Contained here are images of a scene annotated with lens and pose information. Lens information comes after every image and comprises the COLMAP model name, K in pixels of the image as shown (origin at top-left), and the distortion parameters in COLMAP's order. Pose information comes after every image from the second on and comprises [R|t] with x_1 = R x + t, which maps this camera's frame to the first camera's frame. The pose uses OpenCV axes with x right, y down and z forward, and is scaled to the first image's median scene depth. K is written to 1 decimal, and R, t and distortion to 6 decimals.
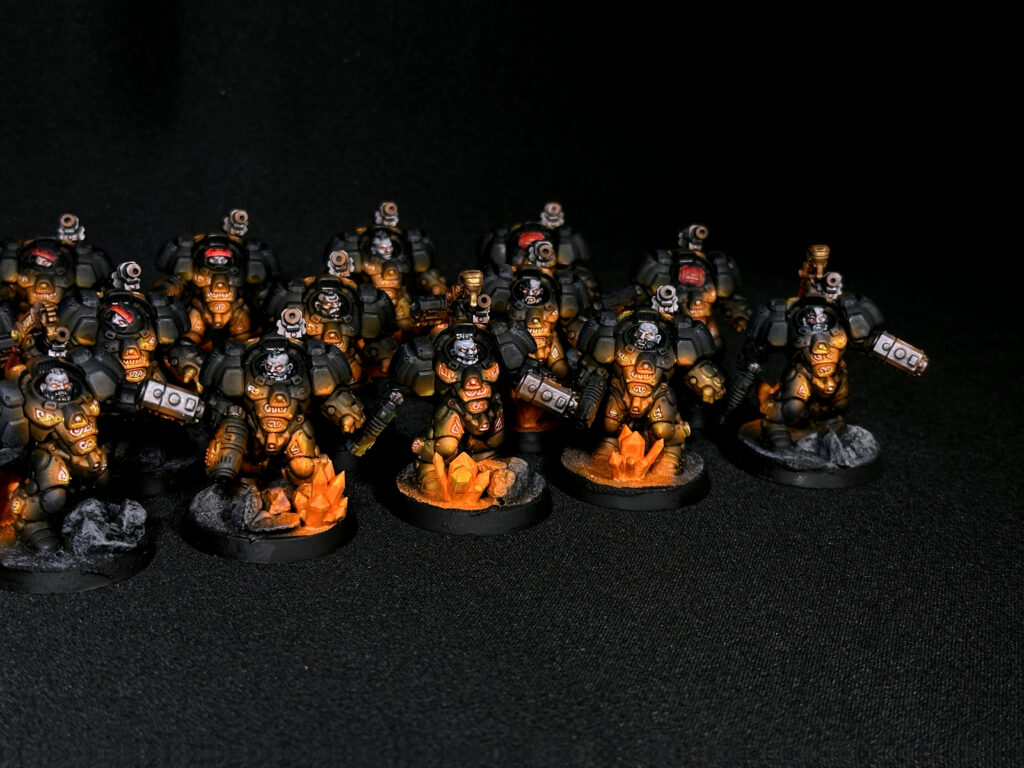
lens RADIAL K [[1705.2, 0, 499.6], [0, 1705.2, 402.4], [0, 0, 1]] dist [0.142734, 0.000000]
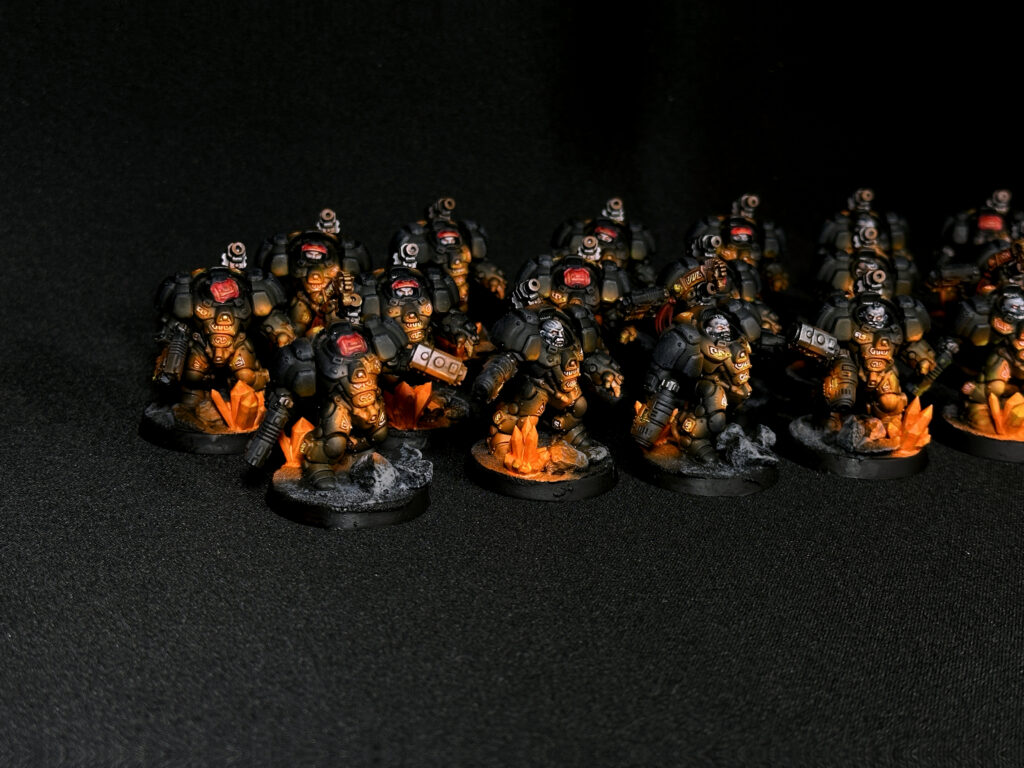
lens RADIAL K [[1705.2, 0, 509.3], [0, 1705.2, 387.9], [0, 0, 1]] dist [0.142734, 0.000000]
pose [[0.999716, 0.009093, -0.022047, -0.344520], [-0.009589, 0.999701, -0.022477, 0.055786], [0.021836, 0.022682, 0.999504, -0.201998]]
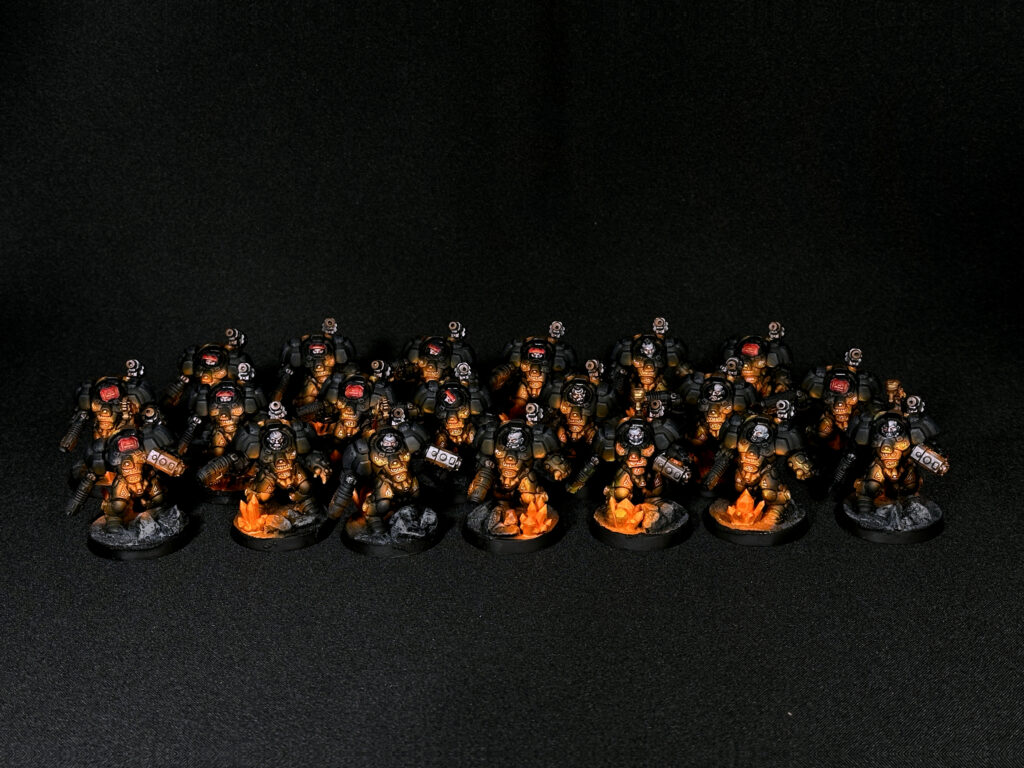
lens RADIAL K [[1705.2, 0, 507.7], [0, 1705.2, 386.2], [0, 0, 1]] dist [0.142734, 0.000000]
pose [[0.918025, 0.075555, -0.389257, 0.499657], [-0.064168, 0.997047, 0.042195, -0.138829], [0.391296, -0.013758, 0.920162, -0.544452]]
